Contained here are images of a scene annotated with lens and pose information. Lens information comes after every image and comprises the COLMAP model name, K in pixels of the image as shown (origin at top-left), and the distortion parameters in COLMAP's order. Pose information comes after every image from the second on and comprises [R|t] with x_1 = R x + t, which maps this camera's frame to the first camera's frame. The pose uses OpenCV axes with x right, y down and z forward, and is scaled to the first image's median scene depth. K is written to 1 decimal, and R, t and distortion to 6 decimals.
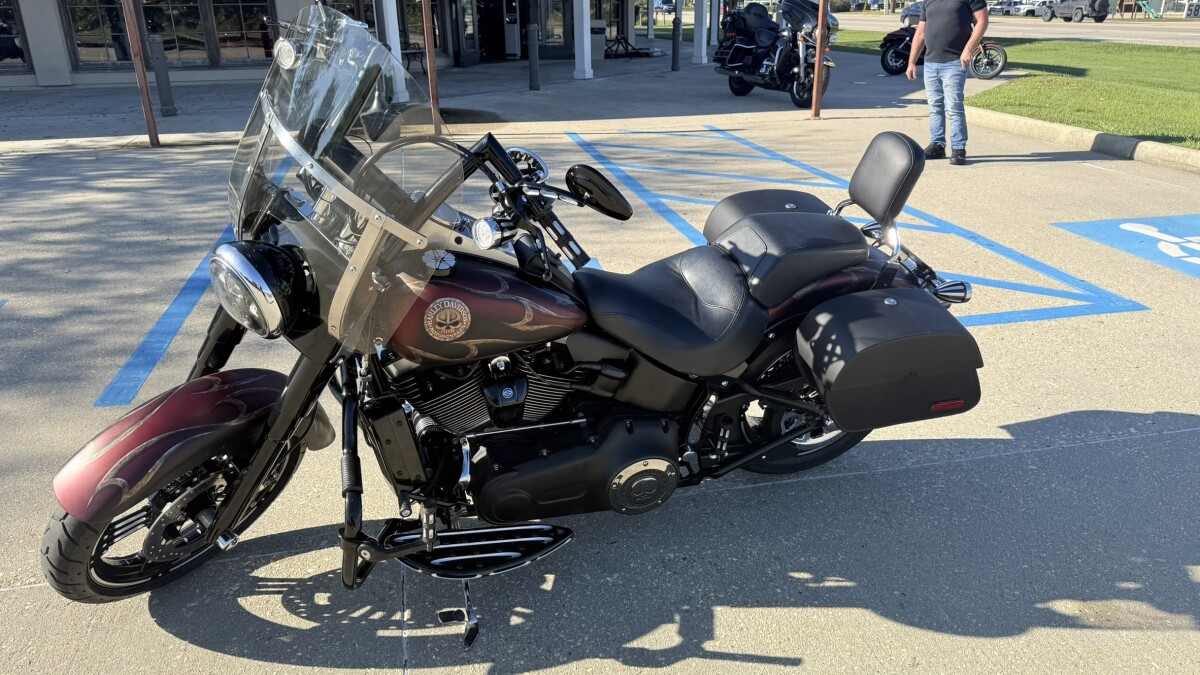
lens RADIAL K [[838.2, 0, 598.9], [0, 838.2, 318.4], [0, 0, 1]] dist [0.080399, -0.109996]
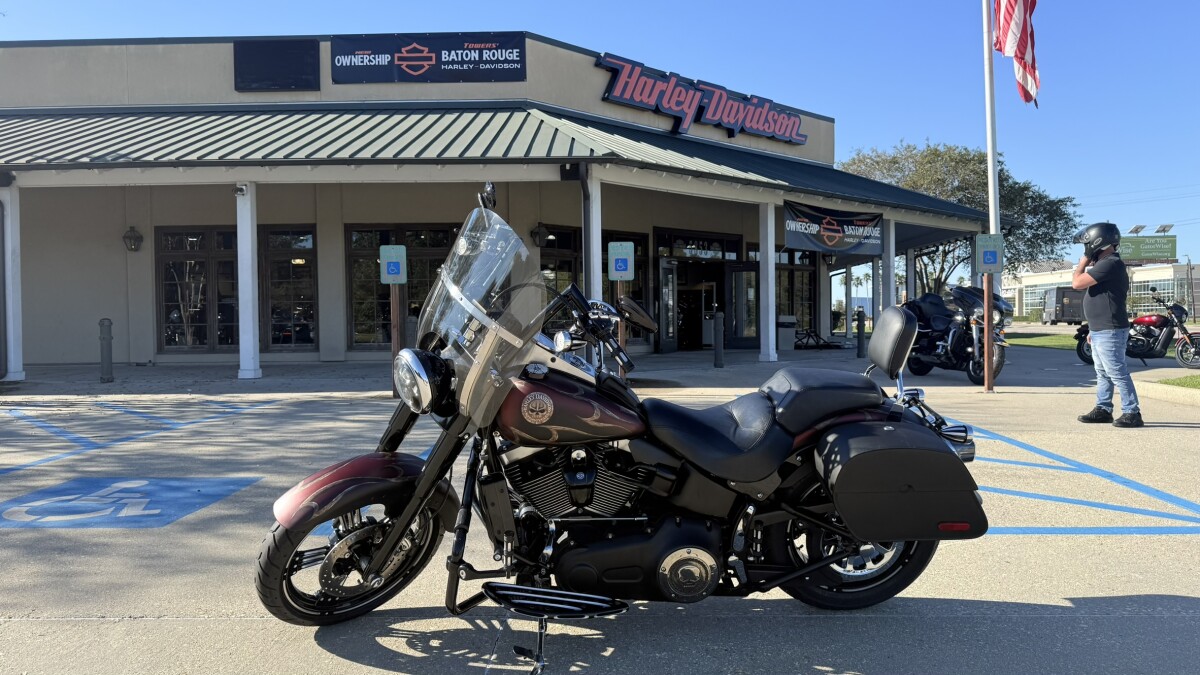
lens RADIAL K [[825.2, 0, 600.0], [0, 825.2, 337.5], [0, 0, 1]] dist [0.098066, -0.107265]
pose [[0.970397, 0.008884, -0.241352, 0.220748], [-0.085891, 0.946687, -0.310494, 0.265029], [0.225726, 0.322032, 0.919425, -0.263444]]
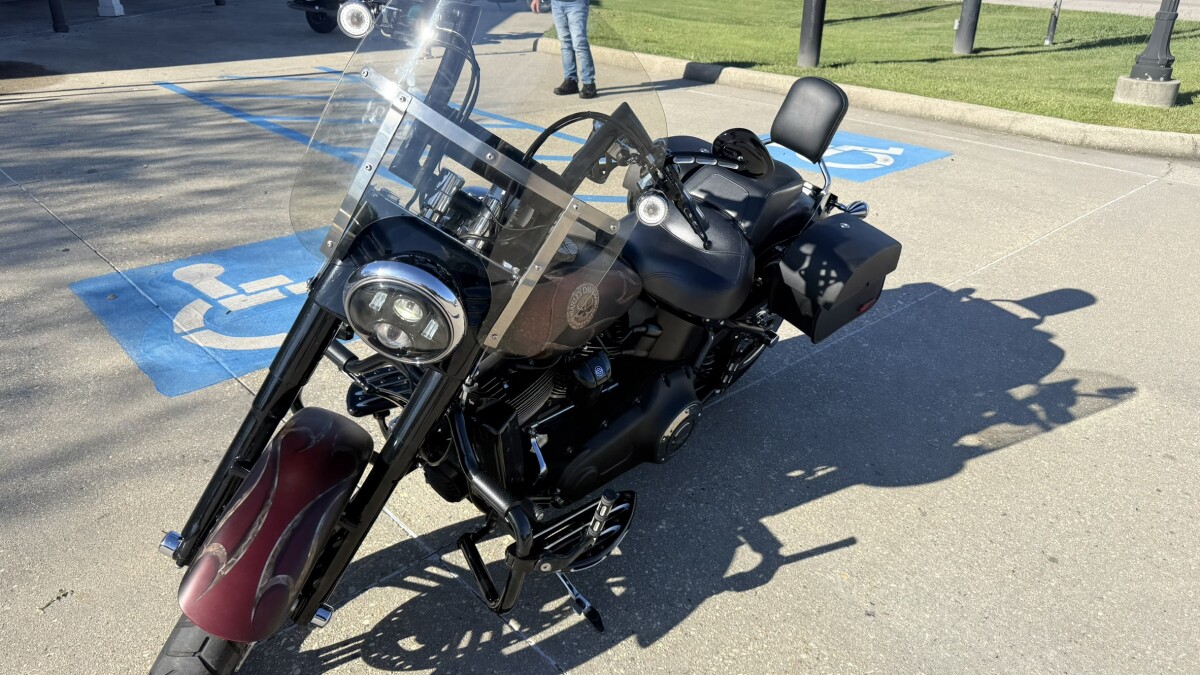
lens RADIAL K [[847.7, 0, 589.8], [0, 847.7, 328.1], [0, 0, 1]] dist [0.089689, -0.116759]
pose [[0.859720, -0.190072, 0.474083, -0.529500], [0.151690, 0.981317, 0.118355, -0.072440], [-0.487721, -0.029838, 0.872489, 0.133670]]
